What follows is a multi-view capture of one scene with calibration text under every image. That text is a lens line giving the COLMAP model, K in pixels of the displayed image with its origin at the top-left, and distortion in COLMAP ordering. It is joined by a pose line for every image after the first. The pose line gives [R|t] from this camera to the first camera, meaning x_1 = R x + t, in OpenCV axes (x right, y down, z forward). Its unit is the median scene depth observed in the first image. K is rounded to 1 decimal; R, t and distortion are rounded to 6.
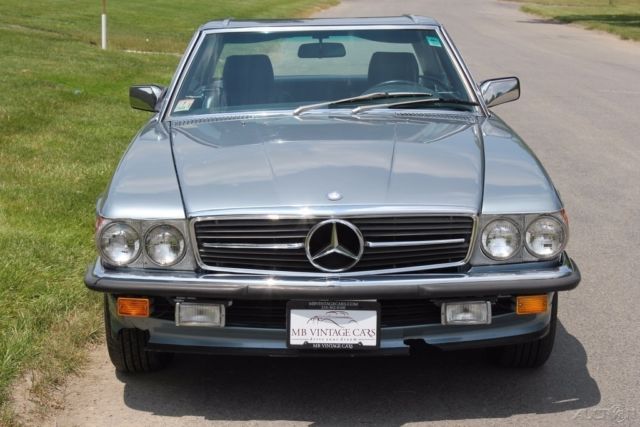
lens RADIAL K [[1397.1, 0, 320.0], [0, 1397.1, 213.5], [0, 0, 1]] dist [0.071334, -0.095602]
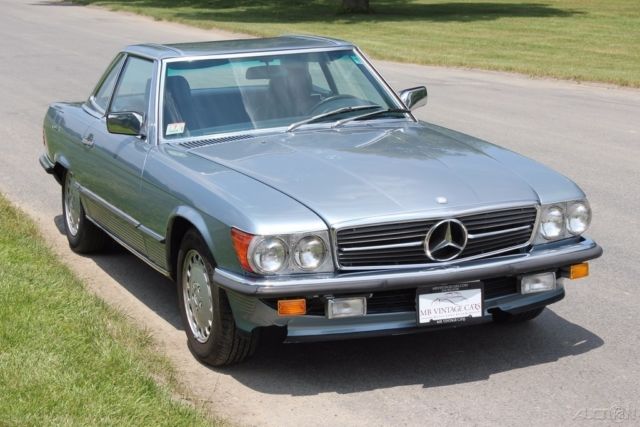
lens RADIAL K [[1376.5, 0, 320.0], [0, 1376.5, 213.5], [0, 0, 1]] dist [0.028540, 0.161157]
pose [[0.930007, -0.086231, 0.357282, -0.520789], [0.079356, 0.996270, 0.033890, -0.050092], [-0.358872, -0.003166, 0.933381, -0.100188]]
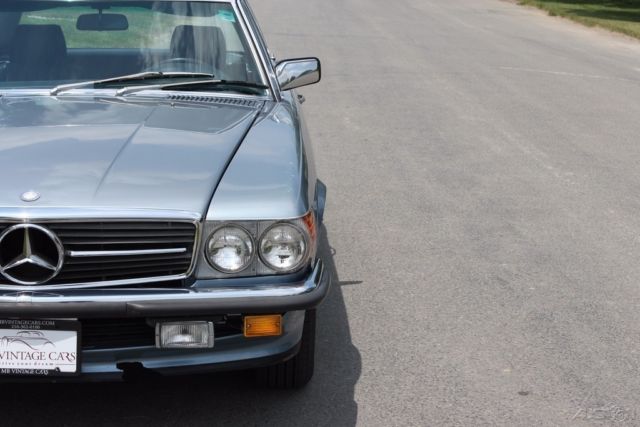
lens RADIAL K [[1376.5, 0, 320.0], [0, 1376.5, 213.5], [0, 0, 1]] dist [0.028540, 0.161157]
pose [[0.999073, 0.019289, 0.038474, 0.152710], [-0.020218, 0.999509, 0.023928, -0.025183], [-0.037994, -0.024684, 0.998973, 0.150609]]
